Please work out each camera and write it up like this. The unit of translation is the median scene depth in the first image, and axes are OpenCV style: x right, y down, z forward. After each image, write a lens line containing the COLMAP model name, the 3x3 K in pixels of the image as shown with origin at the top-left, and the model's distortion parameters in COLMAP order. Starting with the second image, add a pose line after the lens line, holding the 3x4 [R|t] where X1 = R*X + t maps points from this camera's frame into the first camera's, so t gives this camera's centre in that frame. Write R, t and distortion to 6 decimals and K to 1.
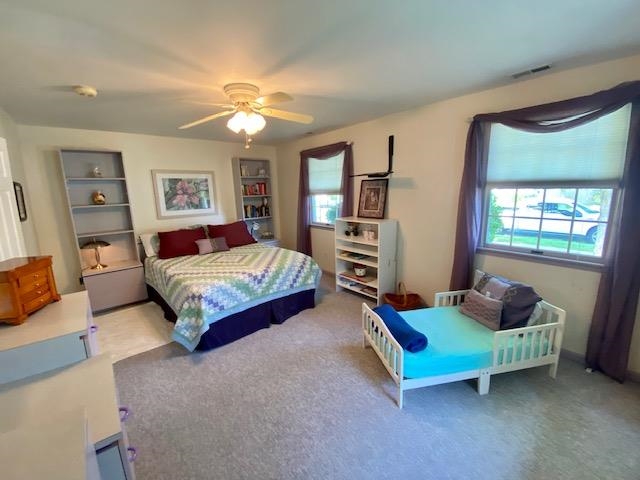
lens RADIAL K [[262.8, 0, 318.9], [0, 262.8, 237.5], [0, 0, 1]] dist [-0.001984, -0.000582]
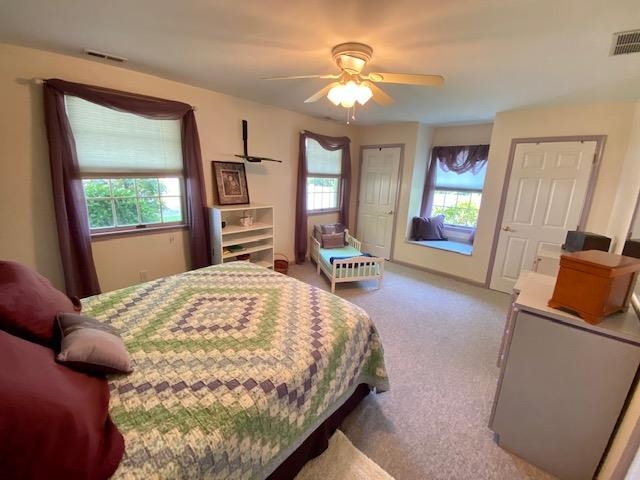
lens RADIAL K [[261.6, 0, 321.9], [0, 261.6, 241.6], [0, 0, 1]] dist [-0.000450, -0.000071]
pose [[-0.171742, -0.204950, 0.963587, -0.778244], [0.155583, 0.960202, 0.231960, -0.114404], [-0.972779, 0.189755, -0.133021, 0.852676]]
